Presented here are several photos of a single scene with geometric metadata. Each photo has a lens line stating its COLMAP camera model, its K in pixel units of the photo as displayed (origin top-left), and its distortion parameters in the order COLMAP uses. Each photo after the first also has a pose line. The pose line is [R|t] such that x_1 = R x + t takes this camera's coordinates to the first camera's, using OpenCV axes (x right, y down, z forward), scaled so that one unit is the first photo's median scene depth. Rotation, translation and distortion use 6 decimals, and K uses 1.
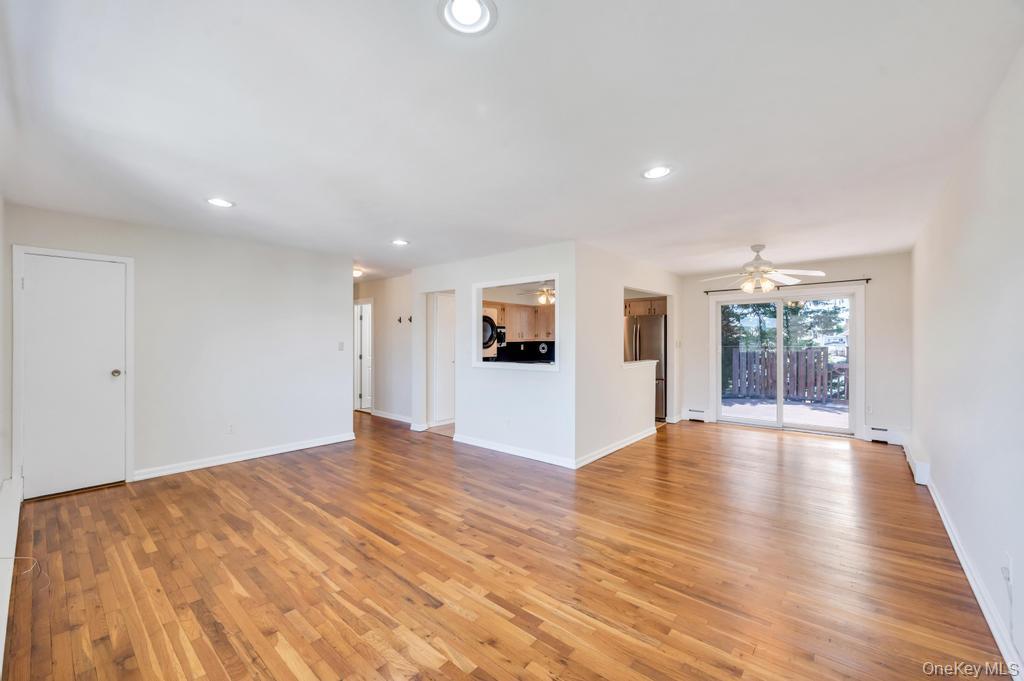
lens RADIAL K [[407.8, 0, 518.7], [0, 407.8, 337.6], [0, 0, 1]] dist [0.002109, -0.000867]
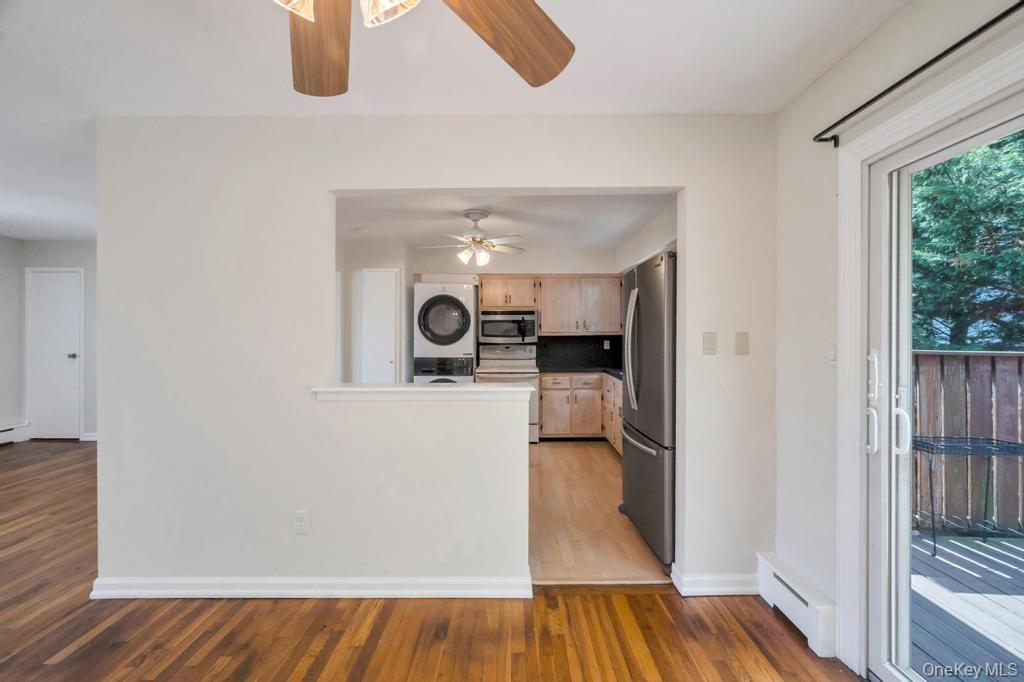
lens RADIAL K [[413.2, 0, 512.8], [0, 413.2, 333.9], [0, 0, 1]] dist [-0.002541, 0.000895]
pose [[0.643933, -0.001296, -0.765081, 0.962132], [0.001753, 0.999998, -0.000219, 0.018560], [0.765080, -0.001200, 0.643934, 1.242529]]
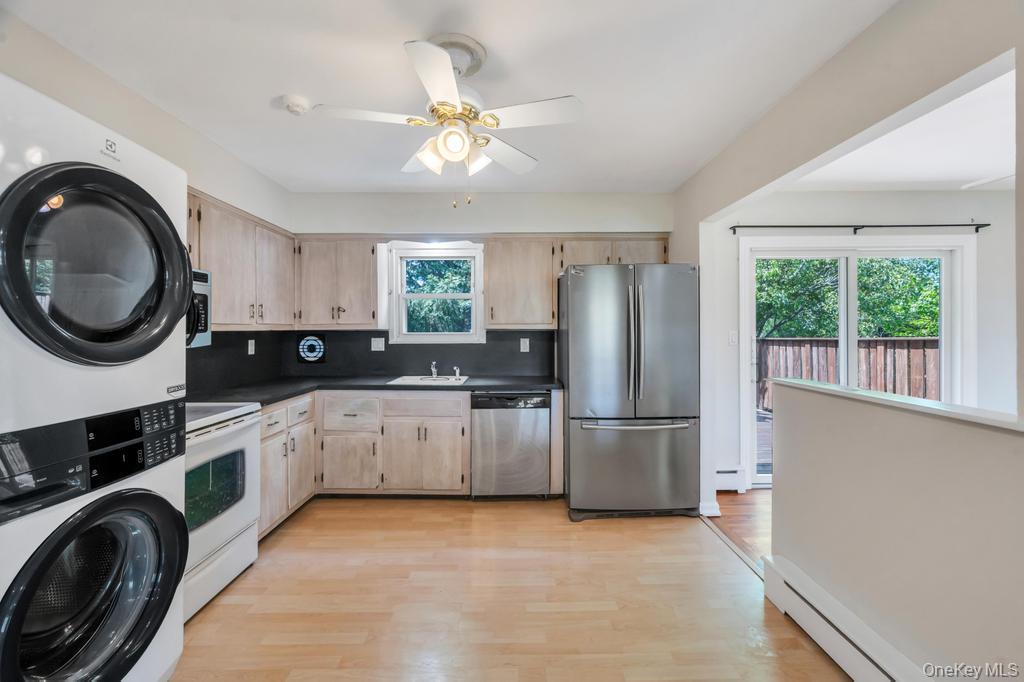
lens RADIAL K [[407.8, 0, 512.9], [0, 407.8, 336.9], [0, 0, 1]] dist [0.002109, -0.000867]
pose [[0.760359, -0.006720, 0.649469, -0.122688], [-0.000168, 0.999944, 0.010543, 0.027440], [-0.649503, -0.008126, 0.760315, 1.450022]]
